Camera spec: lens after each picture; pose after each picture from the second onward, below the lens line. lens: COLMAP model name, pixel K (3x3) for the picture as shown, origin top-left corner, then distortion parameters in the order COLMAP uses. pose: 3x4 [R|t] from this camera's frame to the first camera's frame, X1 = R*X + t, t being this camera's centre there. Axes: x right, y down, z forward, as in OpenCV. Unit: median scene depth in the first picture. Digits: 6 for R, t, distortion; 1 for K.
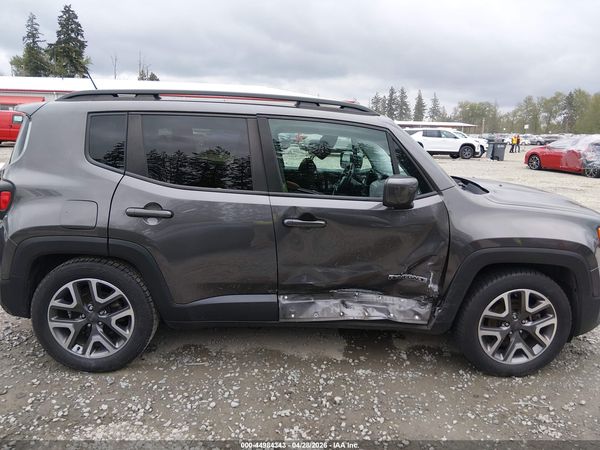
lens RADIAL K [[453.7, 0, 300.2], [0, 453.7, 220.2], [0, 0, 1]] dist [0.081616, -0.142817]
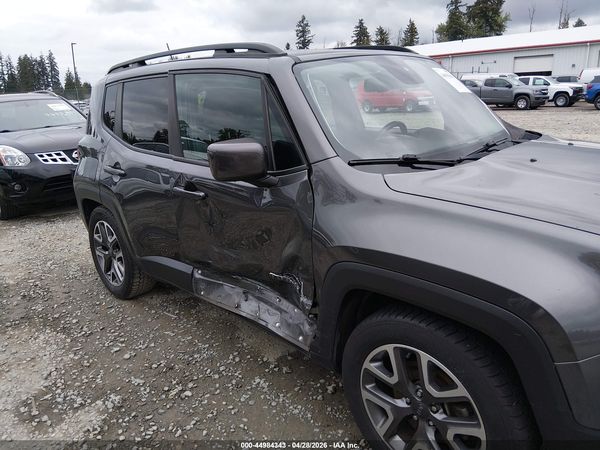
lens RADIAL K [[453.7, 0, 300.2], [0, 453.7, 220.2], [0, 0, 1]] dist [0.081616, -0.142817]
pose [[0.675230, 0.135753, -0.725007, 0.742803], [-0.074367, 0.990439, 0.116192, -0.055186], [0.733849, -0.024539, 0.678869, 0.507598]]
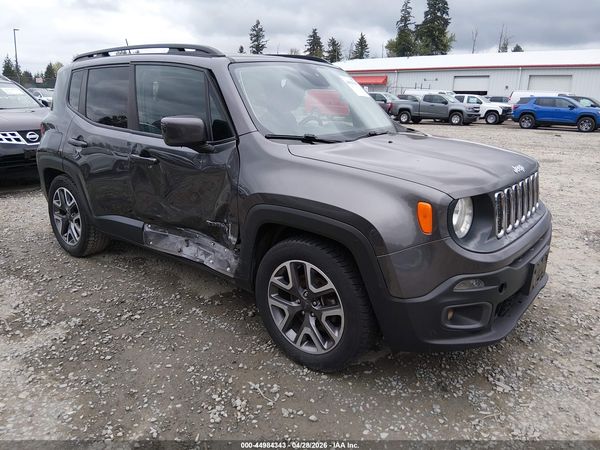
lens RADIAL K [[453.7, 0, 300.2], [0, 453.7, 220.2], [0, 0, 1]] dist [0.081616, -0.142817]
pose [[0.748445, 0.152853, -0.645341, 0.959216], [-0.121069, 0.988216, 0.093653, 0.002677], [0.652052, 0.008037, 0.758132, 0.367058]]
